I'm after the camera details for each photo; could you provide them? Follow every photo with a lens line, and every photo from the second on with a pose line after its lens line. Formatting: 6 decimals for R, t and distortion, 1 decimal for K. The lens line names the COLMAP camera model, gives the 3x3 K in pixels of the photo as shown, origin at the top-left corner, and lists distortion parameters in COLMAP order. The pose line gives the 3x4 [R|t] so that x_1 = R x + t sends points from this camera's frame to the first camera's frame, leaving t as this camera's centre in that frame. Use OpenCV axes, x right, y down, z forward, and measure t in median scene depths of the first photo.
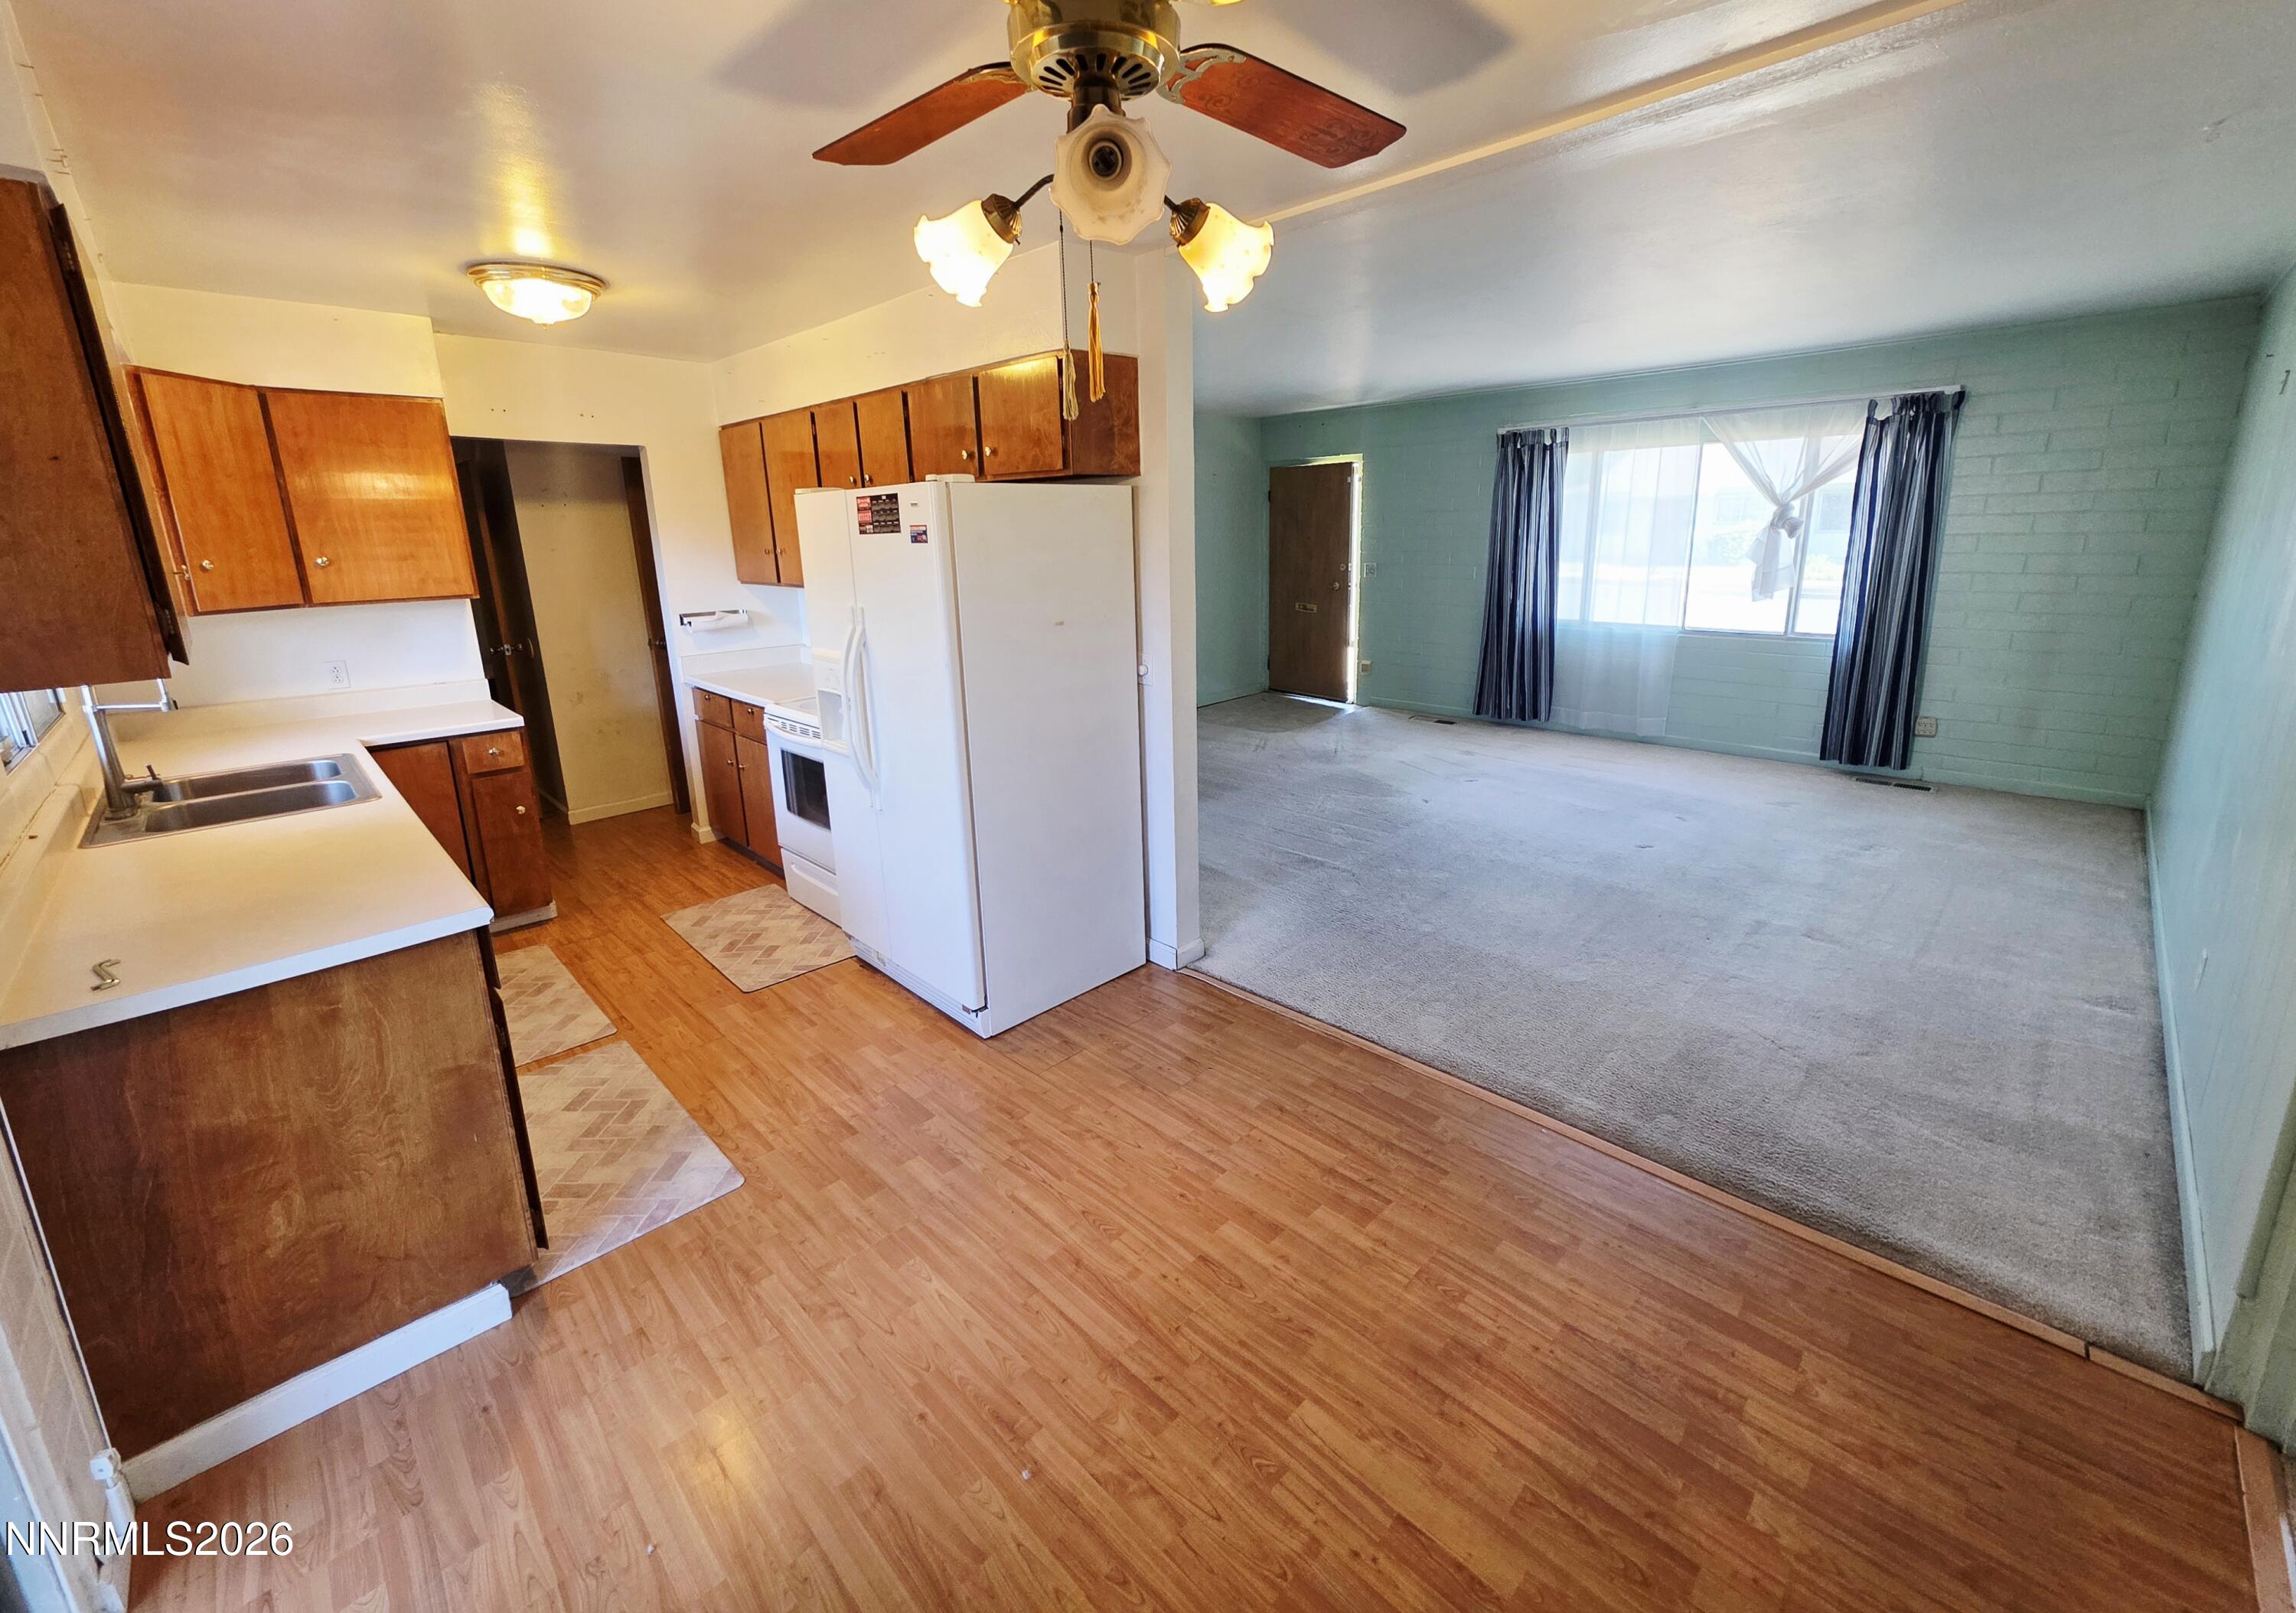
lens RADIAL K [[920.1, 0, 1153.0], [0, 920.1, 738.4], [0, 0, 1]] dist [0.003539, 0.000232]
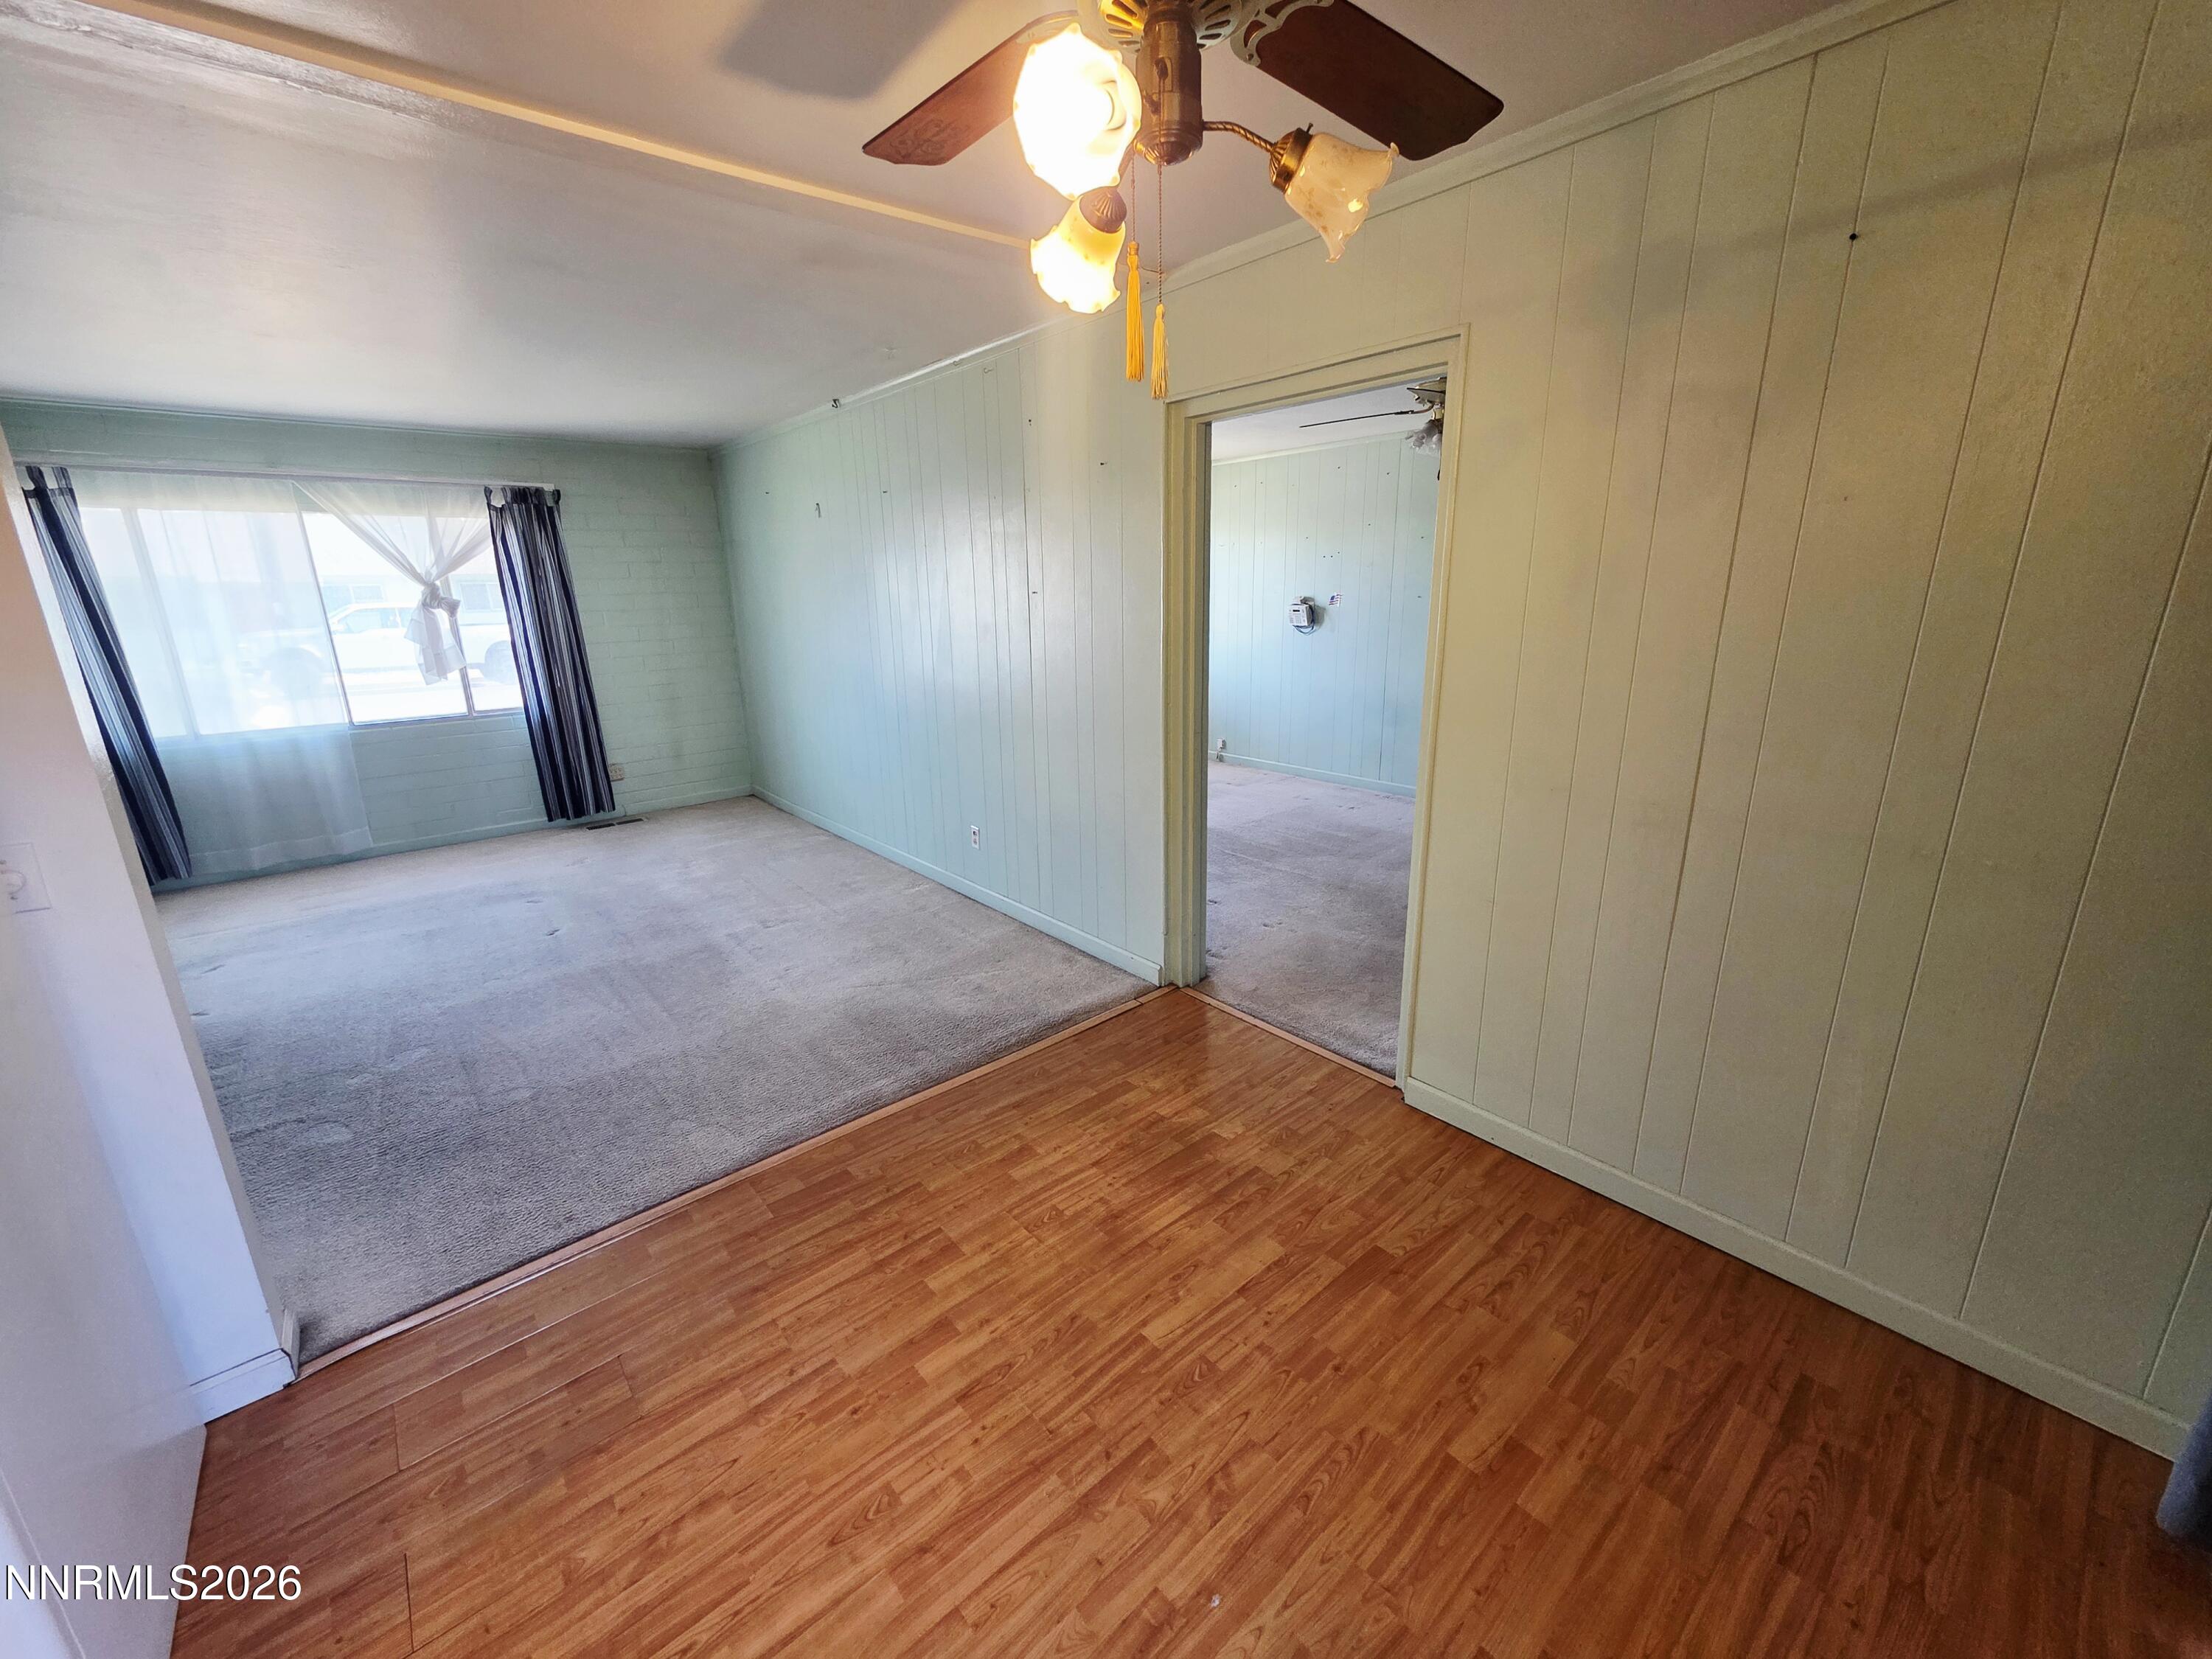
lens RADIAL K [[880.8, 0, 1103.0], [0, 880.8, 821.6], [0, 0, 1]] dist [0.002164, 0.001176]
pose [[0.078603, -0.236567, 0.968431, -0.399391], [0.245602, 0.946089, 0.211175, -0.063288], [-0.966179, 0.221250, 0.132466, 0.412177]]
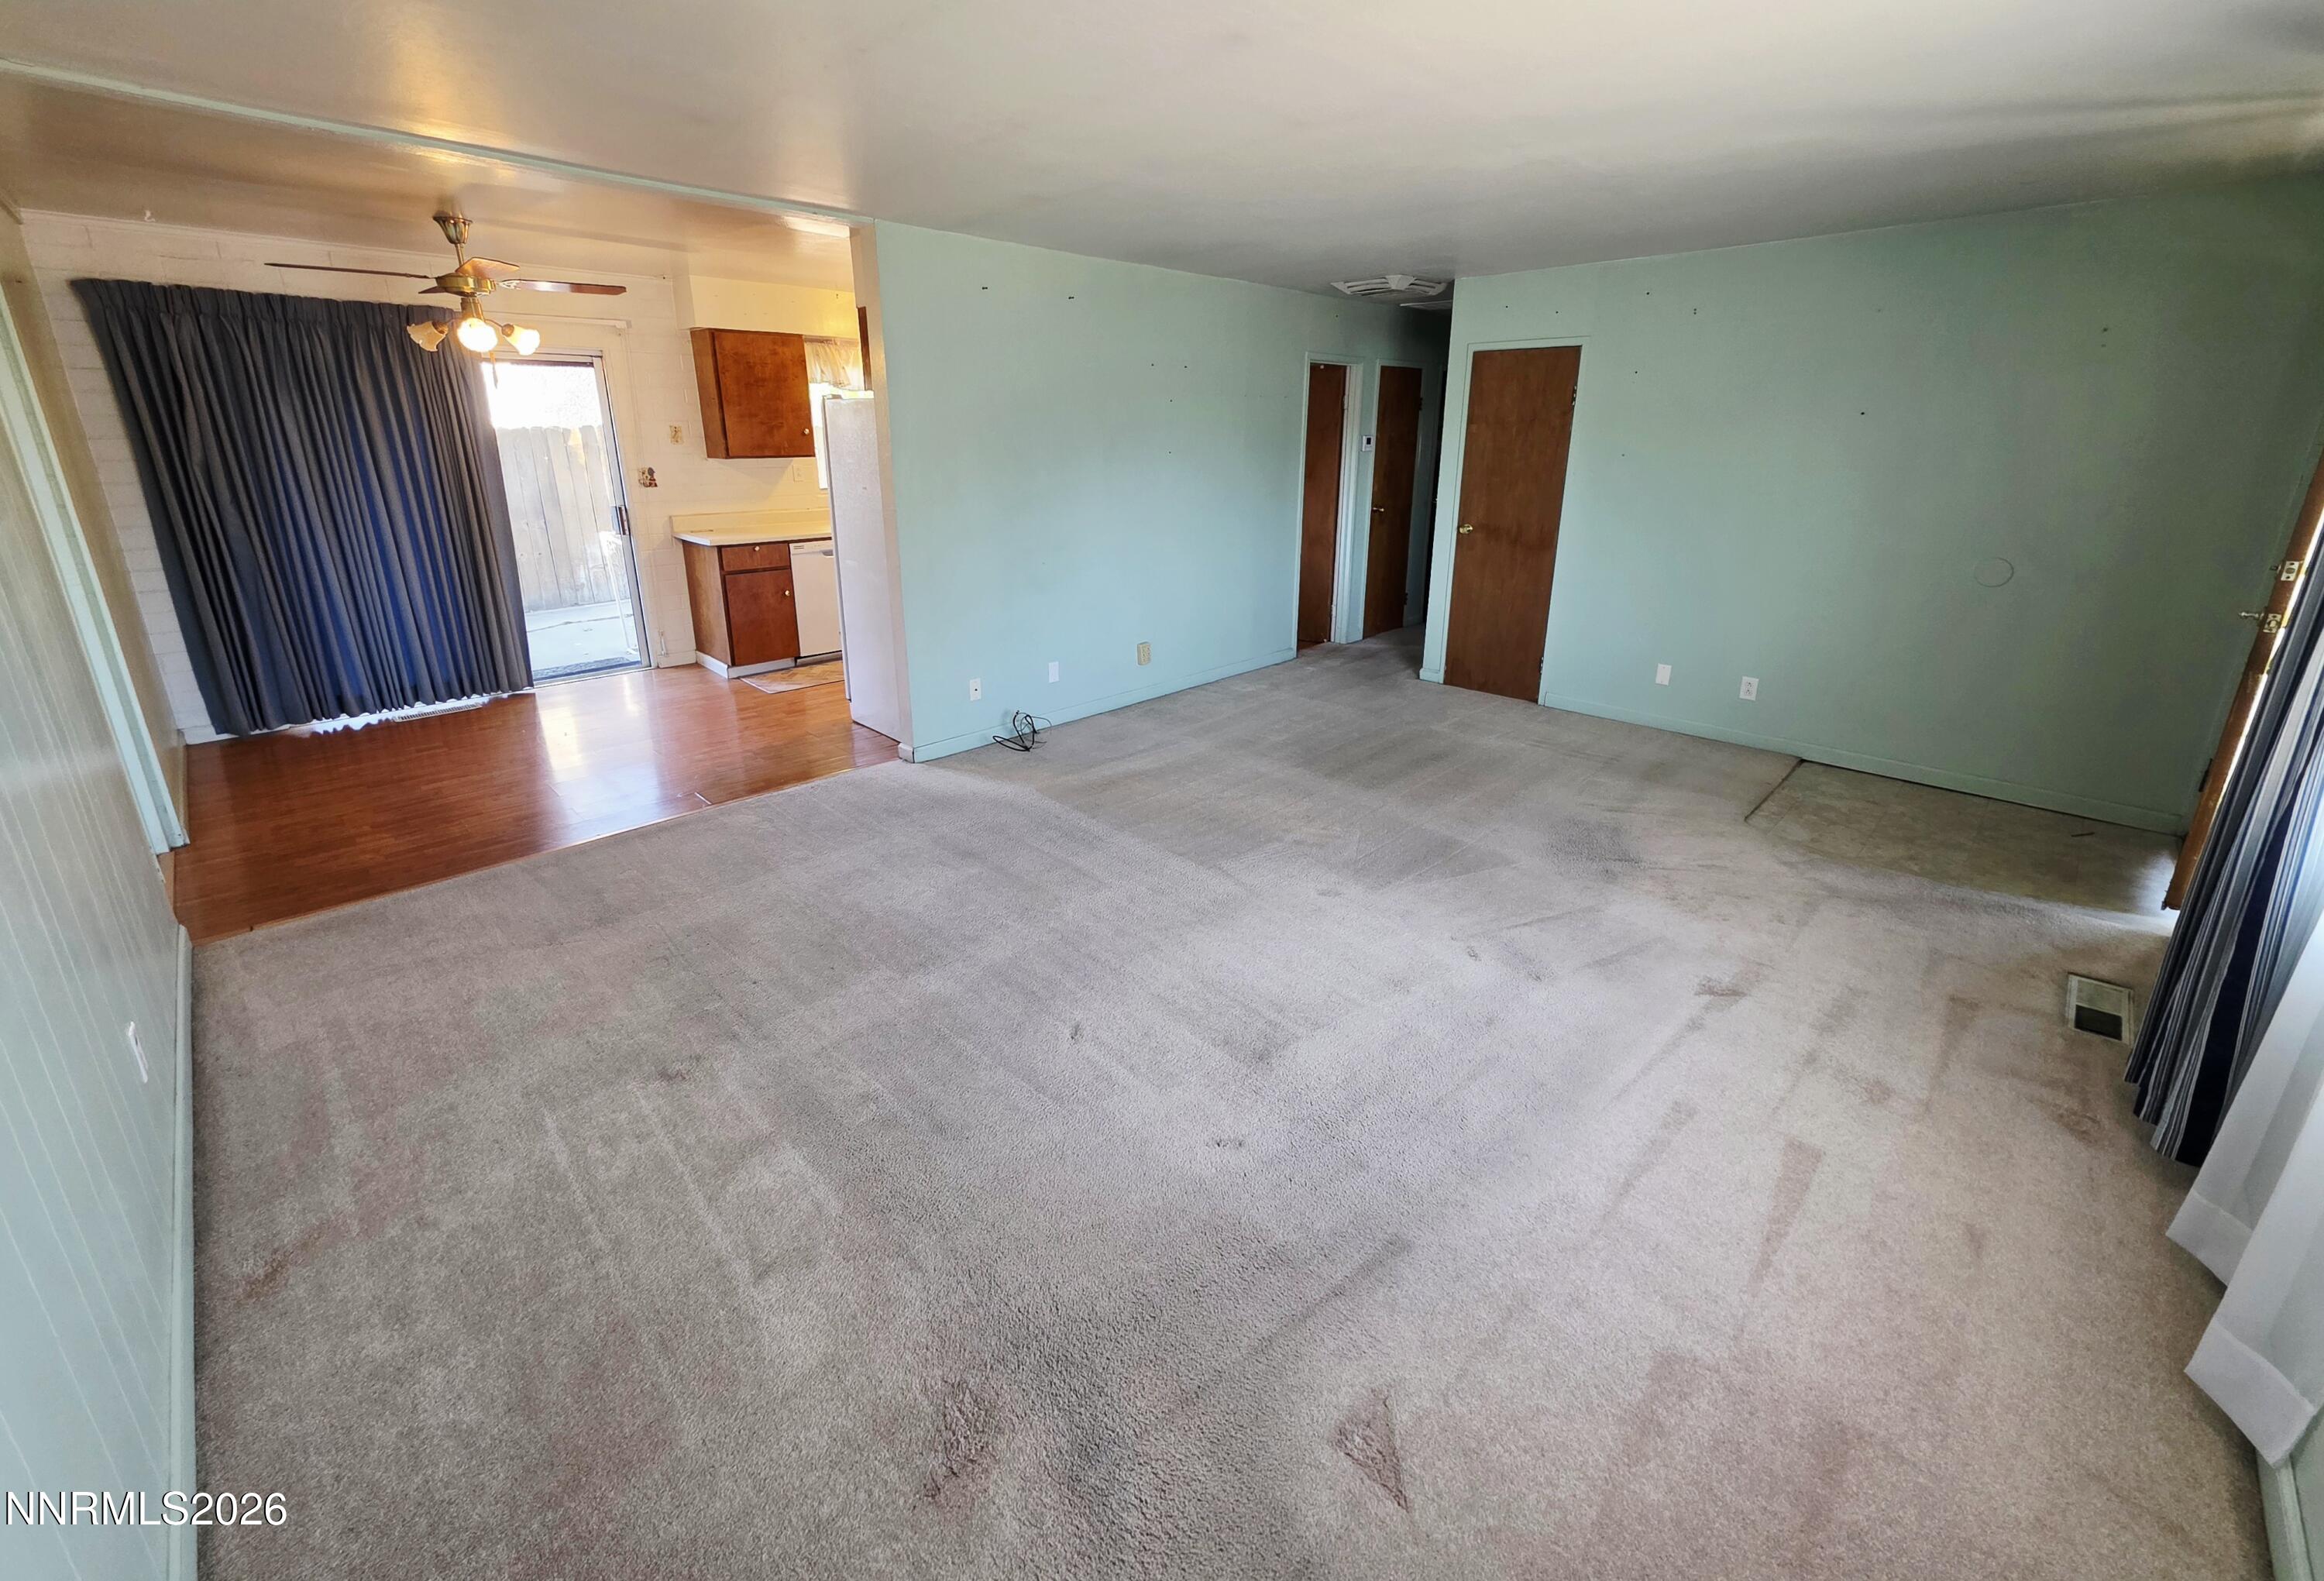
lens RADIAL K [[927.3, 0, 1155.5], [0, 927.3, 695.5], [0, 0, 1]] dist [0.024528, 0.000047]
pose [[-0.000767, 0.305602, -0.952159, 1.414327], [-0.232493, 0.926014, 0.297398, -0.357714], [0.972598, 0.221599, 0.070340, 1.337018]]
